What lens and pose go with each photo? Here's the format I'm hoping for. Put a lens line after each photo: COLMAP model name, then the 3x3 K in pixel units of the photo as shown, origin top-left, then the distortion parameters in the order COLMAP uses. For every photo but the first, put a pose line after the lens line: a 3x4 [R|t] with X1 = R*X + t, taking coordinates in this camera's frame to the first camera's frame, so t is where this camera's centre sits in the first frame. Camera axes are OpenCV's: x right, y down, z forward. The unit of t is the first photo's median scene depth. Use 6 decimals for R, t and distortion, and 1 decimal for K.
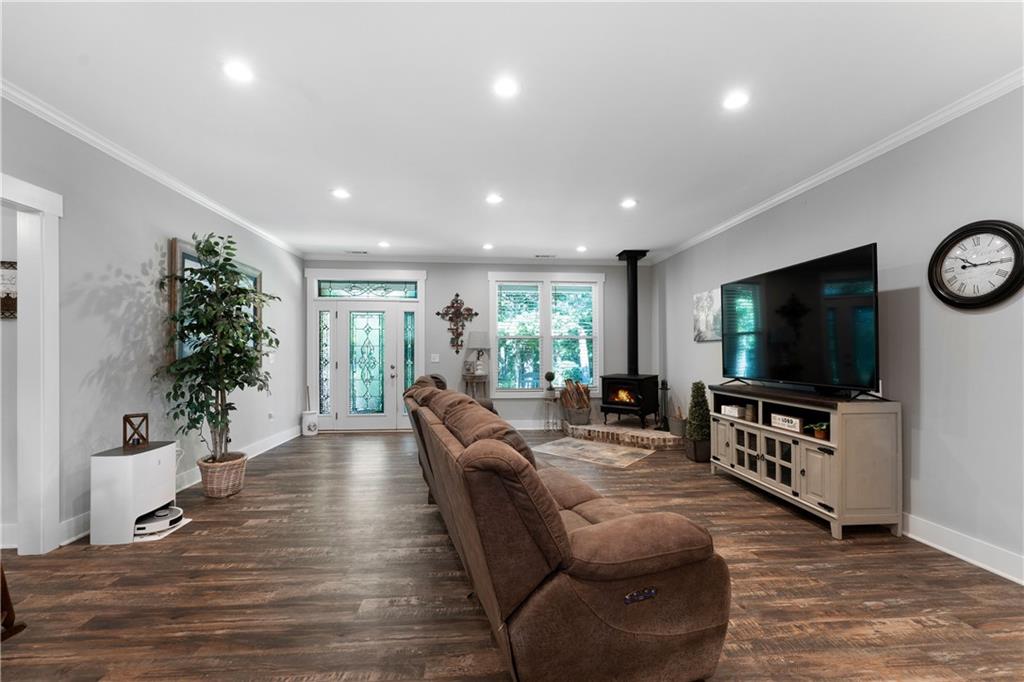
lens RADIAL K [[415.1, 0, 511.4], [0, 415.1, 356.7], [0, 0, 1]] dist [-0.002701, 0.000412]
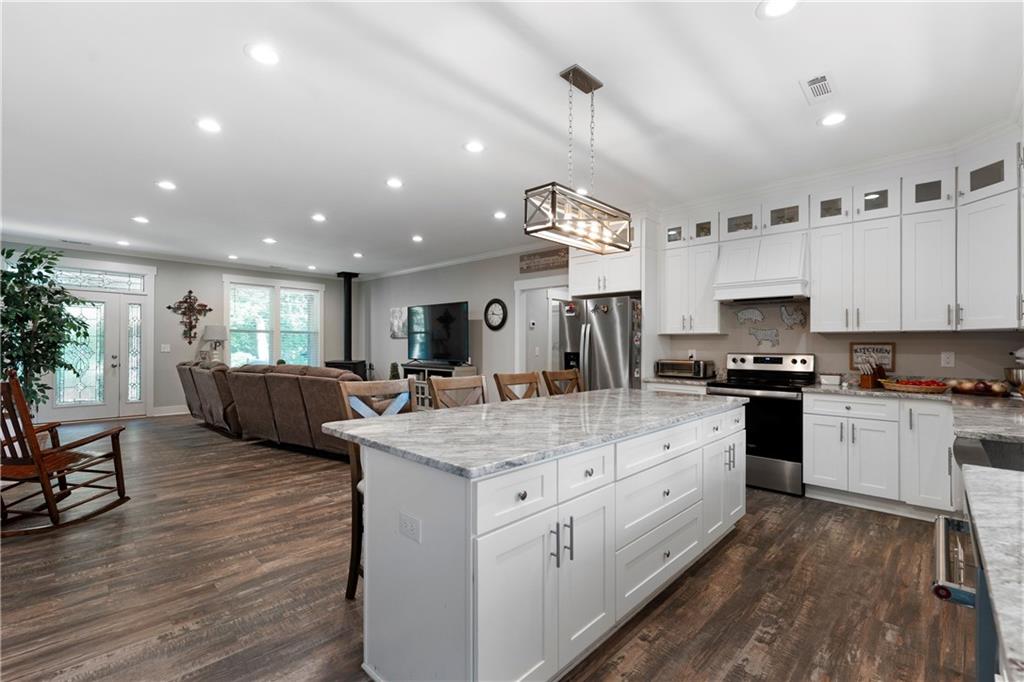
lens RADIAL K [[450.1, 0, 509.8], [0, 450.1, 341.4], [0, 0, 1]] dist [0.006929, -0.002041]
pose [[0.755258, 0.012744, 0.655303, -0.363900], [-0.002407, 0.999858, -0.016671, 0.004239], [-0.655423, 0.011013, 0.755182, -0.632655]]
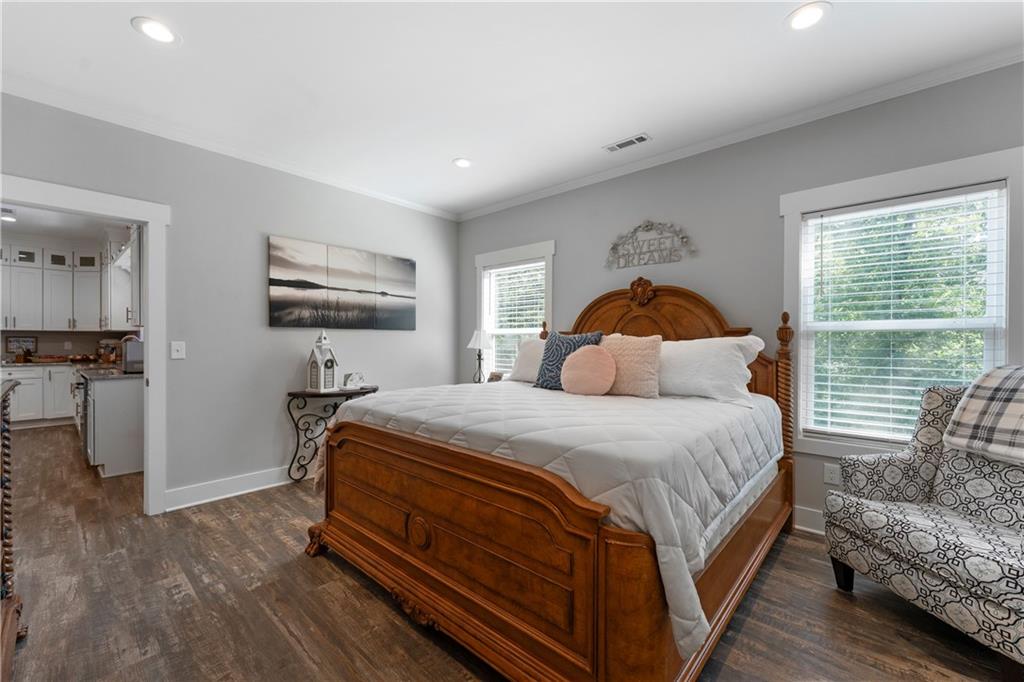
lens RADIAL K [[415.1, 0, 517.1], [0, 415.1, 345.8], [0, 0, 1]] dist [-0.002701, 0.000412]
pose [[-0.681447, -0.006368, 0.731839, -1.282688], [0.002908, 0.999931, 0.011408, 0.009494], [-0.731861, 0.009902, -0.681382, -0.691440]]
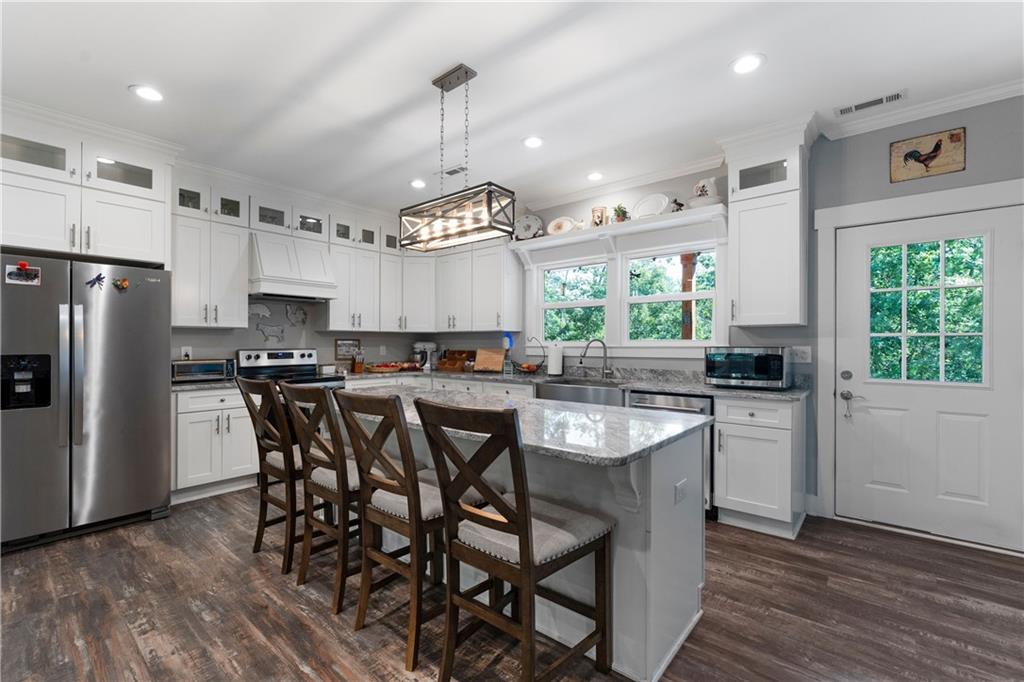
lens RADIAL K [[450.1, 0, 513.1], [0, 450.1, 341.6], [0, 0, 1]] dist [0.006929, -0.002041]
pose [[-0.706071, 0.004051, 0.708130, -0.383145], [0.005849, 0.999983, 0.000111, -0.000720], [-0.708117, 0.004220, -0.706082, 0.014150]]
